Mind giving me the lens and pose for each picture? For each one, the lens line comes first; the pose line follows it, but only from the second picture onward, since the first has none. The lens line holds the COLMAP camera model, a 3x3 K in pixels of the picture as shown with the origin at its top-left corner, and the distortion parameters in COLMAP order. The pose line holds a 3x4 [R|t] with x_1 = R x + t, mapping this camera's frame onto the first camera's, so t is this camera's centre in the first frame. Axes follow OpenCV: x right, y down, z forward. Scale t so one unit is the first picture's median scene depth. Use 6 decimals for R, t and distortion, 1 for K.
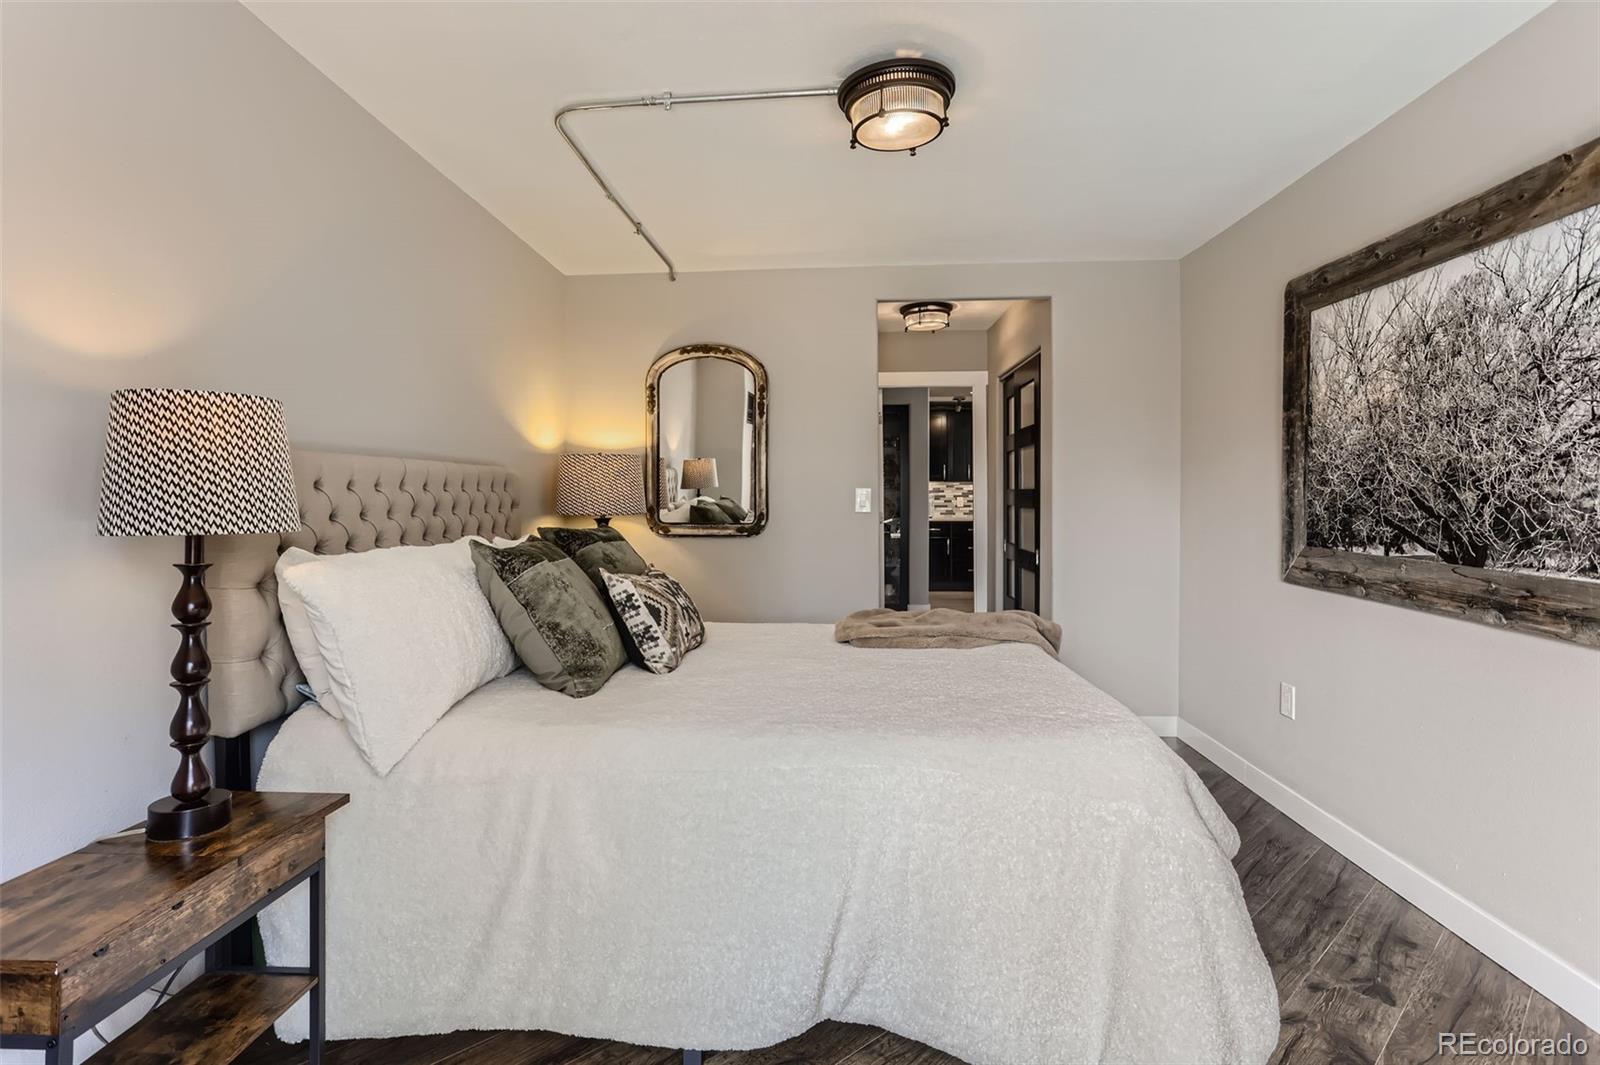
lens RADIAL K [[783.2, 0, 792.6], [0, 783.2, 511.3], [0, 0, 1]] dist [-0.031665, 0.012548]
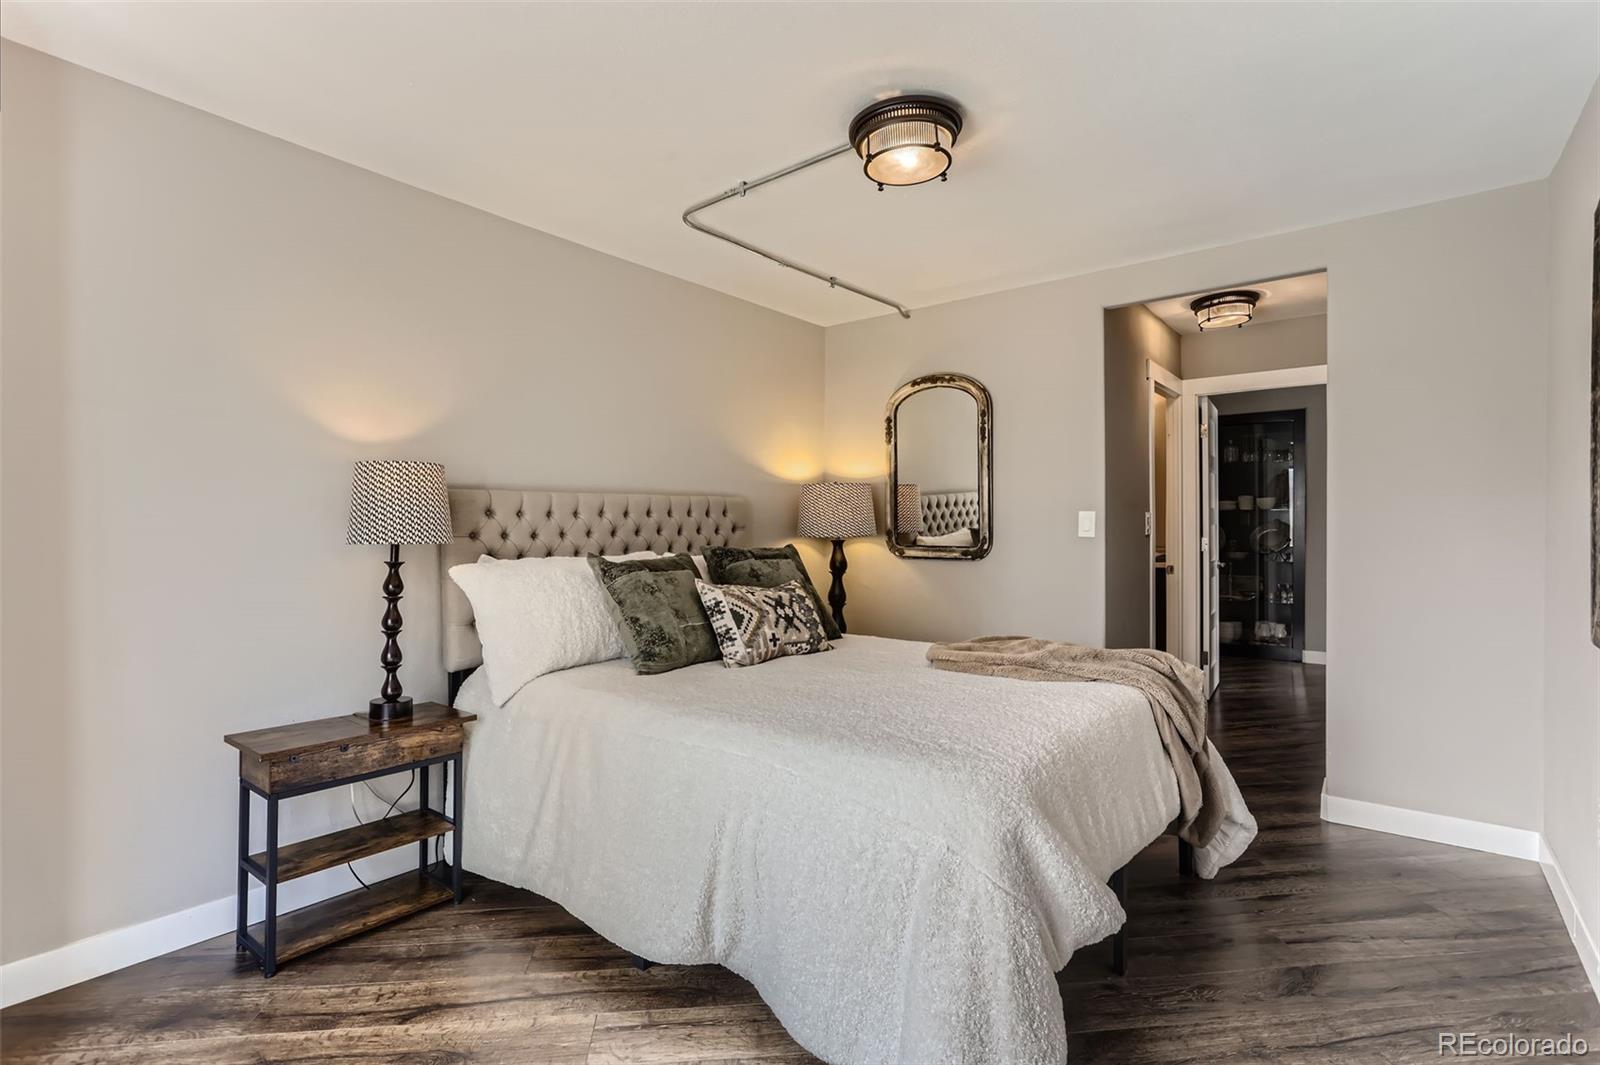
lens RADIAL K [[786.0, 0, 791.2], [0, 786.0, 532.8], [0, 0, 1]] dist [-0.037959, 0.023683]
pose [[0.814970, 0.005934, -0.579473, 0.593824], [-0.008039, 0.999967, -0.001067, -0.000238], [0.579448, 0.005528, 0.814991, 0.067071]]
